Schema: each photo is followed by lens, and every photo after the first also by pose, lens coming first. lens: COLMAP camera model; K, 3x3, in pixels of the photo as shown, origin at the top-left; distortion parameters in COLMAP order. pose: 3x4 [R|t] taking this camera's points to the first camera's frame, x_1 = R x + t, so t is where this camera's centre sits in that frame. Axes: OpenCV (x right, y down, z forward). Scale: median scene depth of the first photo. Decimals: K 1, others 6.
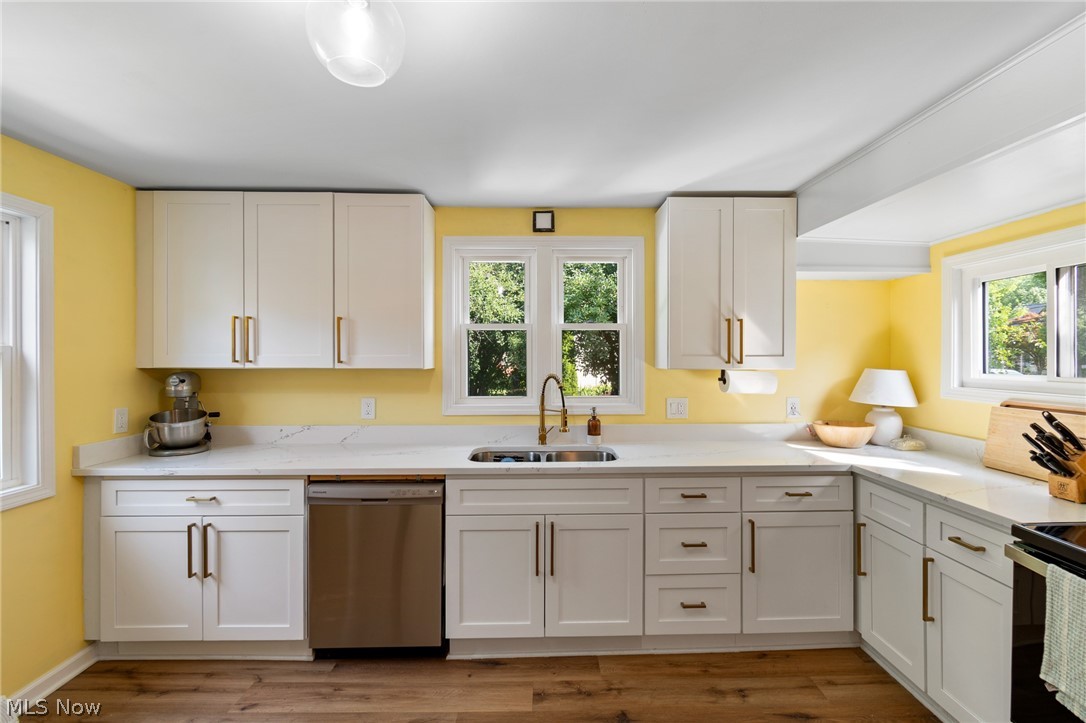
lens RADIAL K [[480.5, 0, 548.1], [0, 480.5, 362.4], [0, 0, 1]] dist [0.000416, -0.000041]
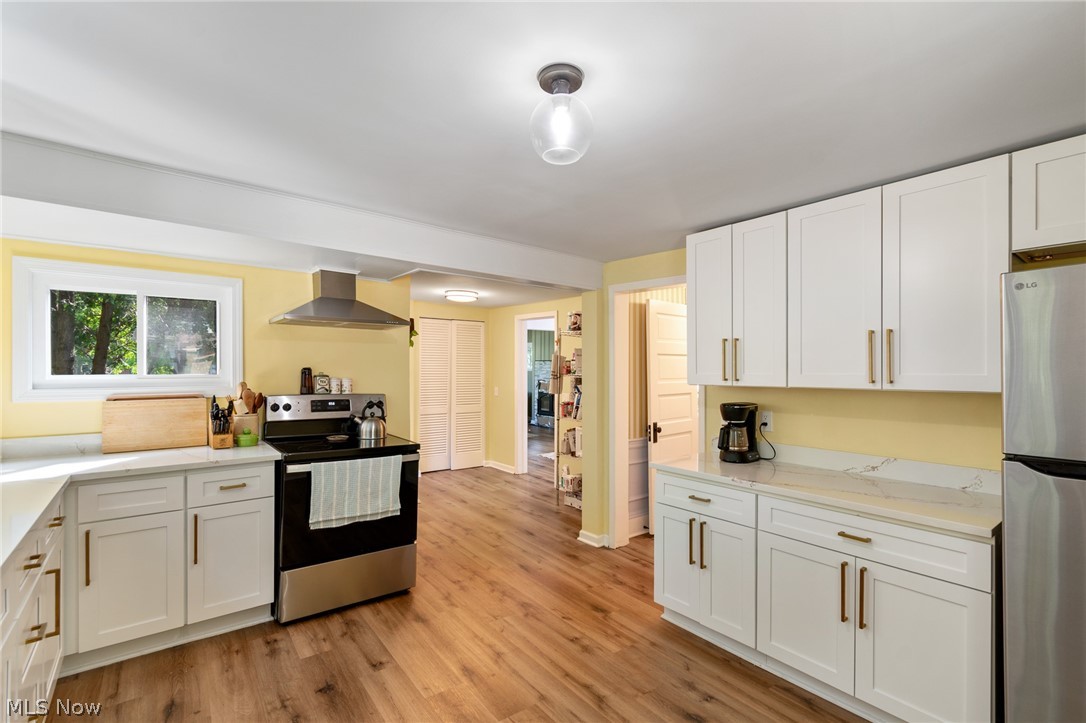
lens RADIAL K [[490.8, 0, 543.9], [0, 490.8, 367.7], [0, 0, 1]] dist [-0.001966, -0.000462]
pose [[-0.597019, -0.002031, 0.802225, -0.627635], [0.005155, 0.999966, 0.006368, 0.005155], [-0.802211, 0.007937, -0.596988, 0.779466]]
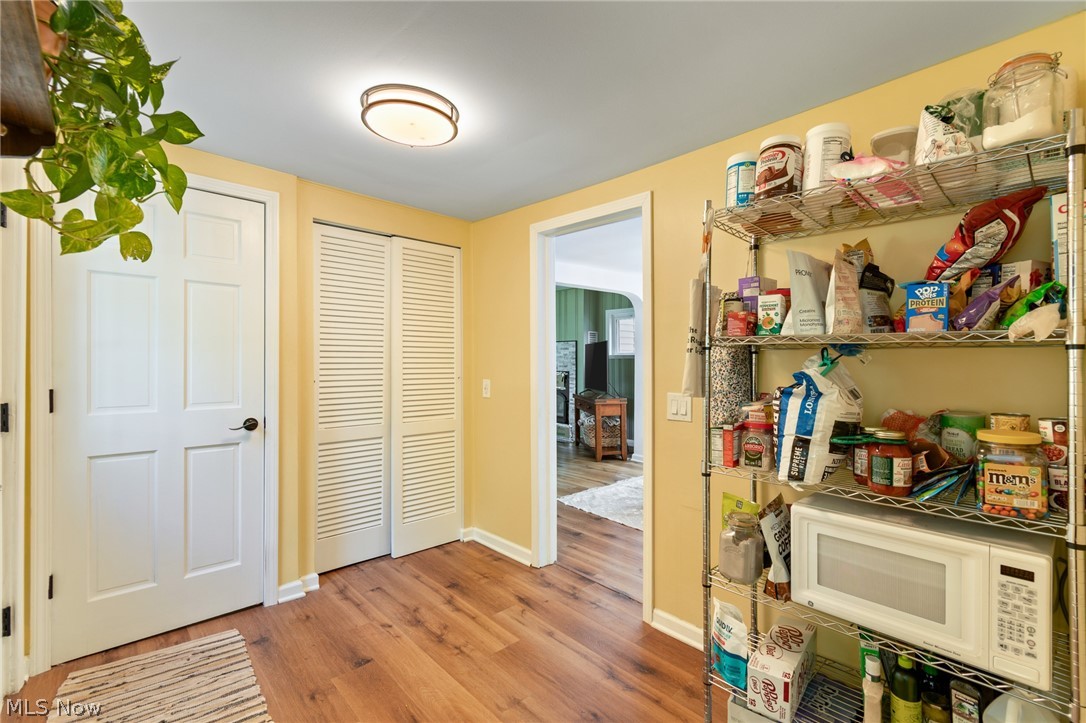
lens RADIAL K [[480.5, 0, 548.1], [0, 480.5, 362.4], [0, 0, 1]] dist [0.000416, -0.000041]
pose [[-0.675209, -0.000138, 0.737627, 0.665196], [0.010333, 0.999900, 0.009646, 0.071716], [-0.737554, 0.014135, -0.675140, 0.109835]]
